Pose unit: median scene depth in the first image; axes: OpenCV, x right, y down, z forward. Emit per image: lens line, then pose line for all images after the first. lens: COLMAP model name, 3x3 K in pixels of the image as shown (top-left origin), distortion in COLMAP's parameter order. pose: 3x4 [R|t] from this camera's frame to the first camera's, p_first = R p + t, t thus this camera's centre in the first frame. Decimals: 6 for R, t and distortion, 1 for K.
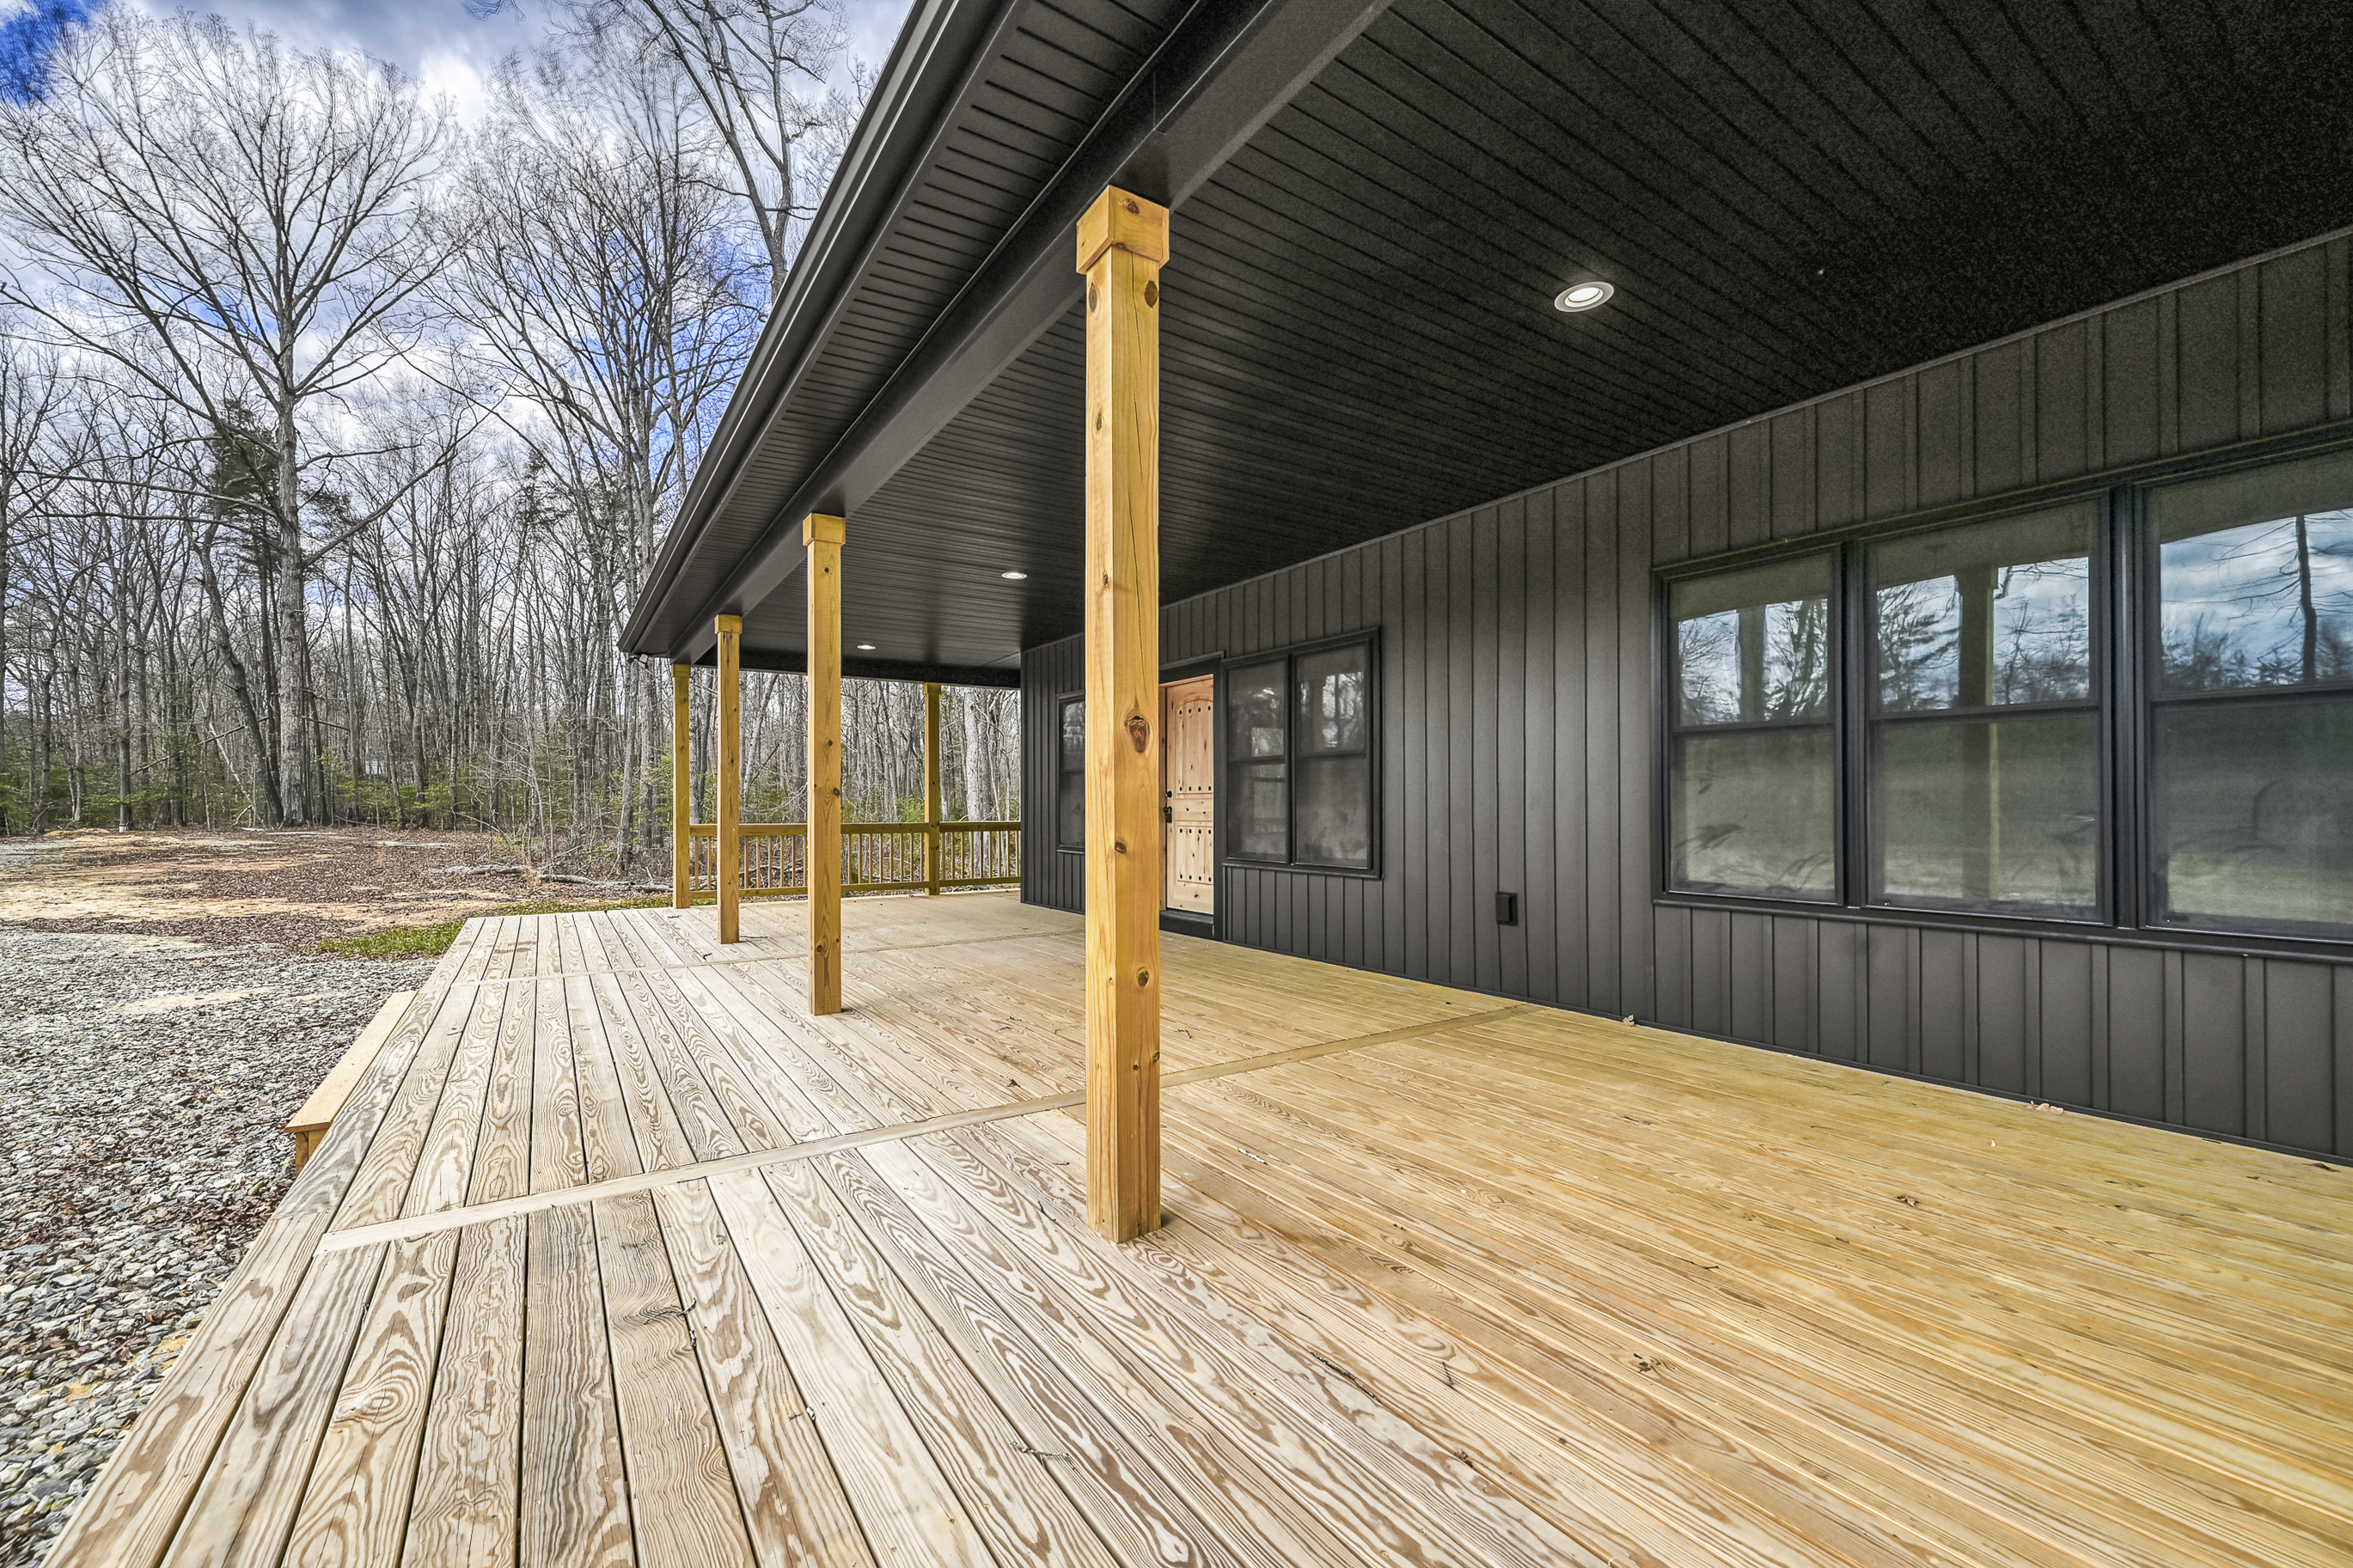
lens RADIAL K [[927.7, 0, 1185.2], [0, 927.7, 807.9], [0, 0, 1]] dist [-0.000044, 0.000031]
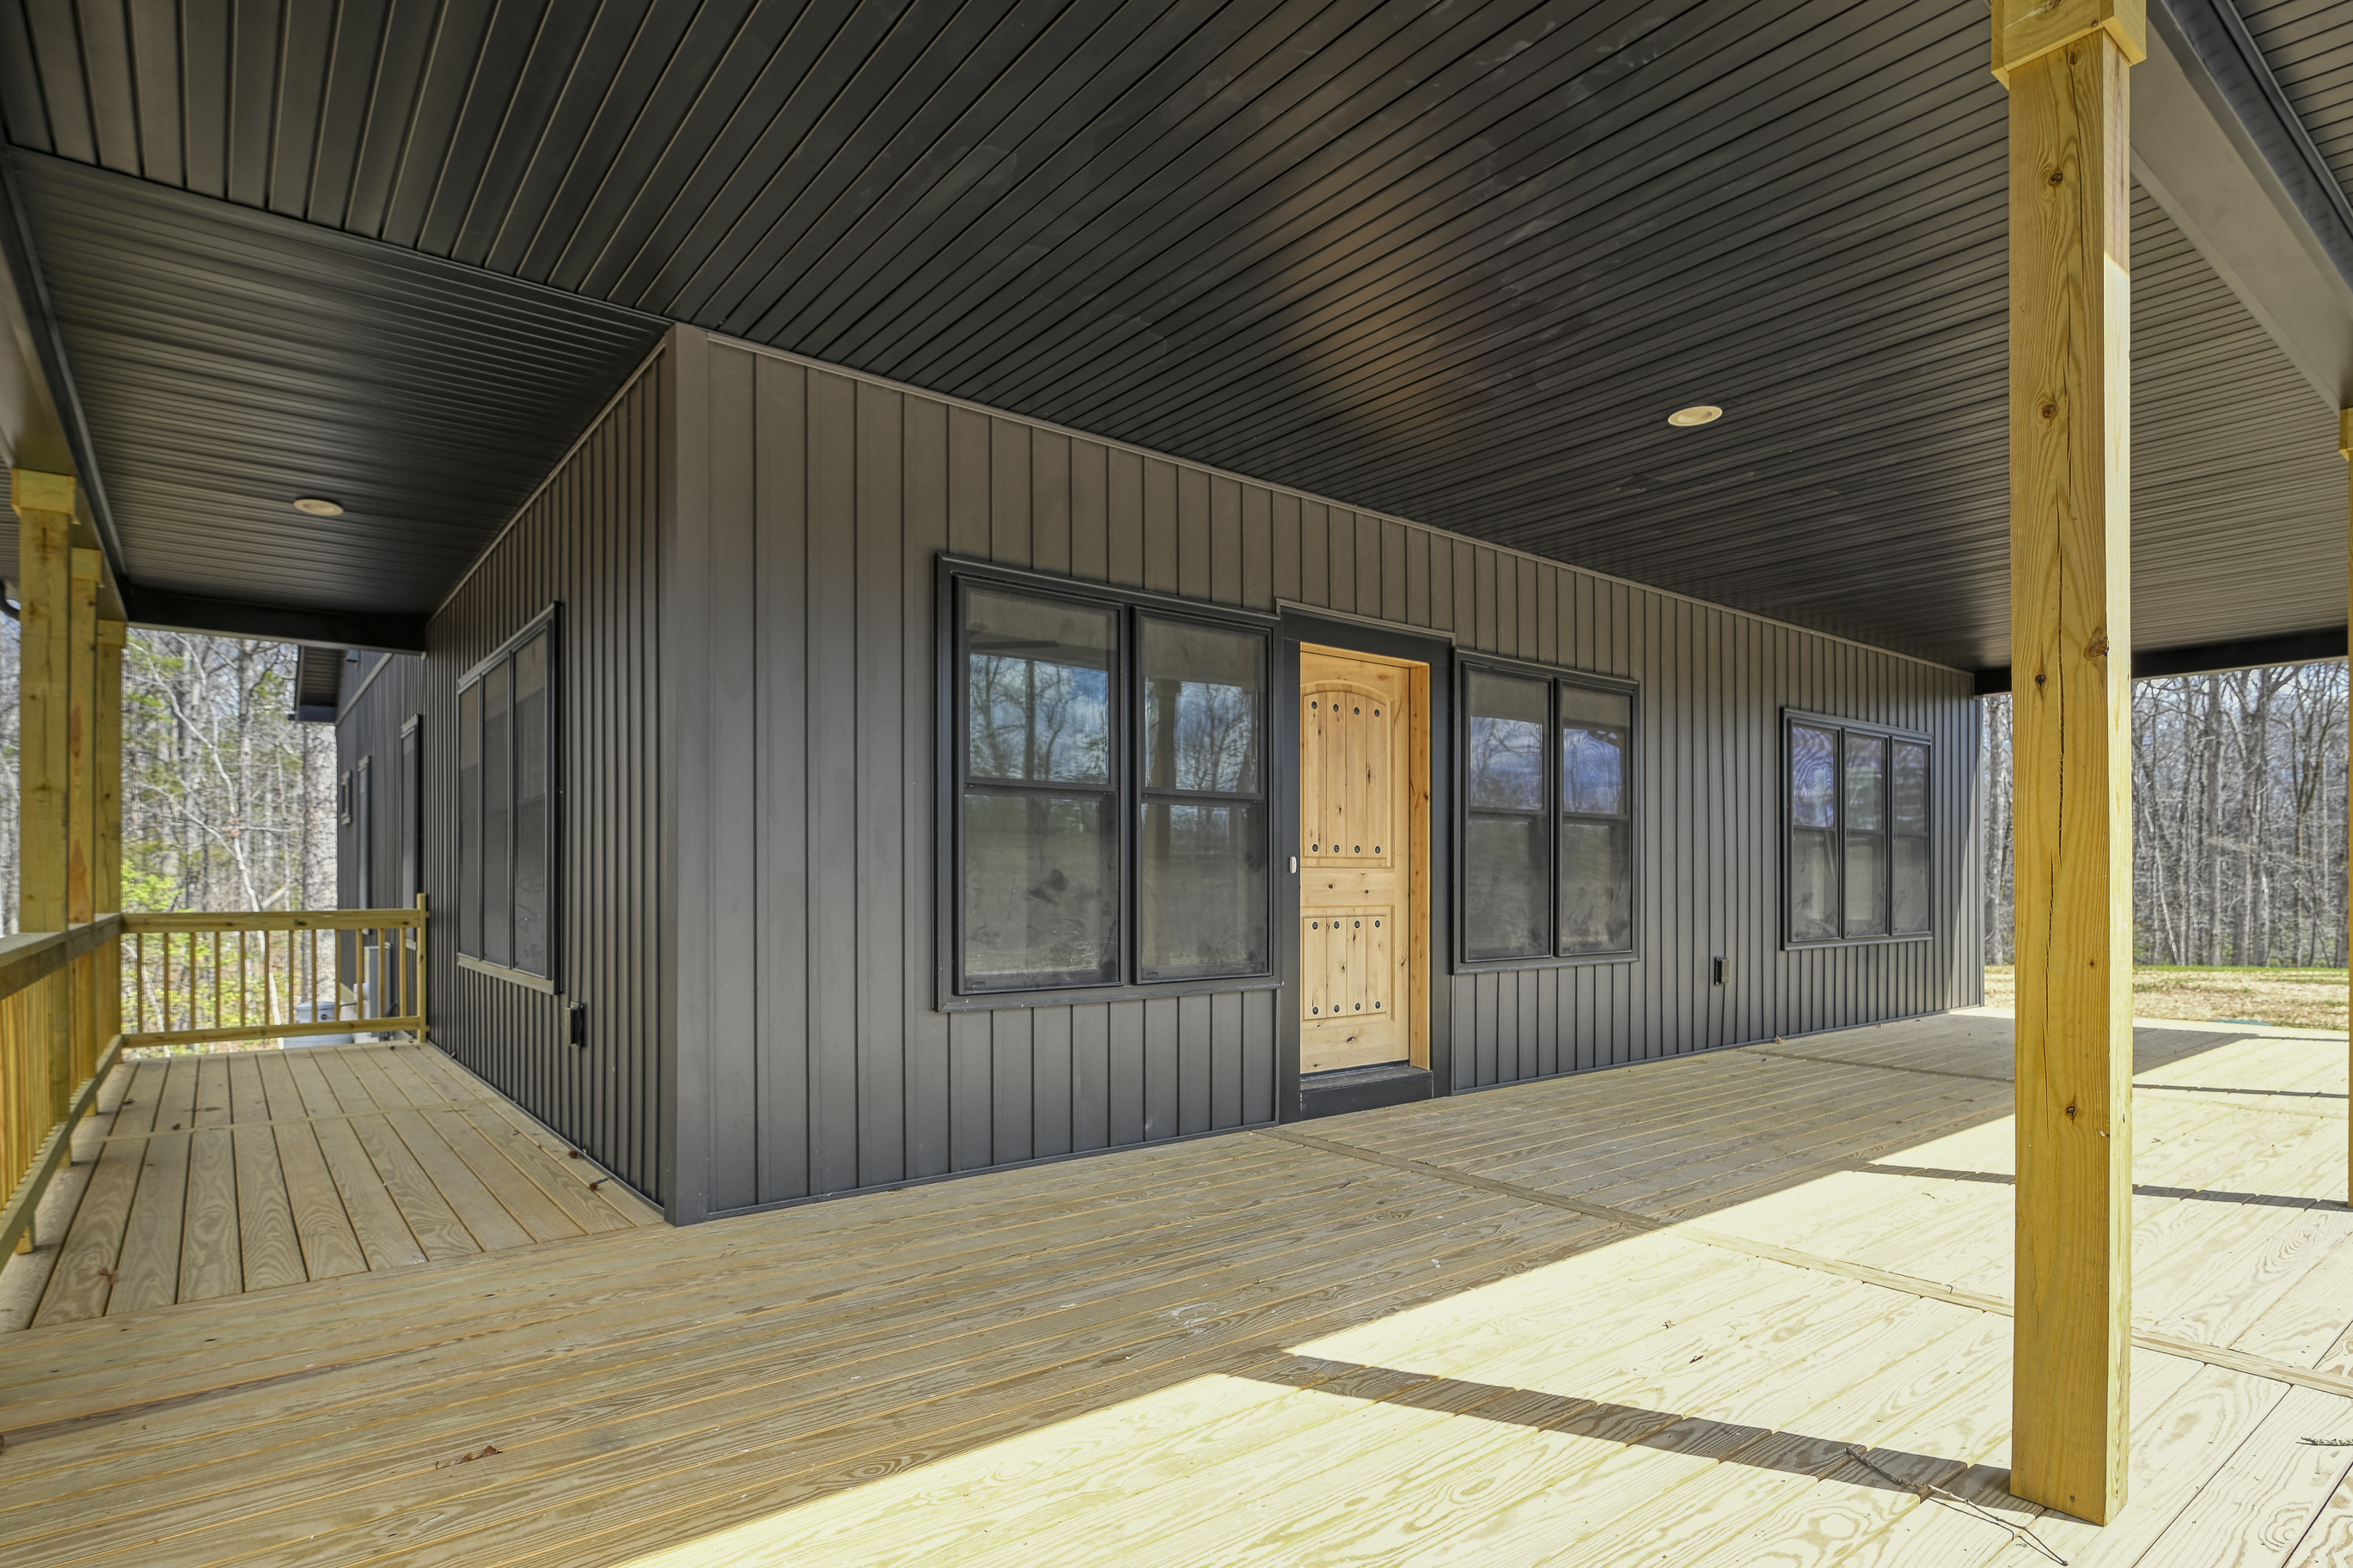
lens RADIAL K [[1457.0, 0, 1176.8], [0, 1457.0, 876.0], [0, 0, 1]] dist [0.000916, 0.000049]
pose [[-0.142904, 0.000769, 0.989736, -0.838781], [-0.003235, 0.999994, -0.001244, -0.002752], [-0.989731, -0.003380, -0.142900, 1.212433]]
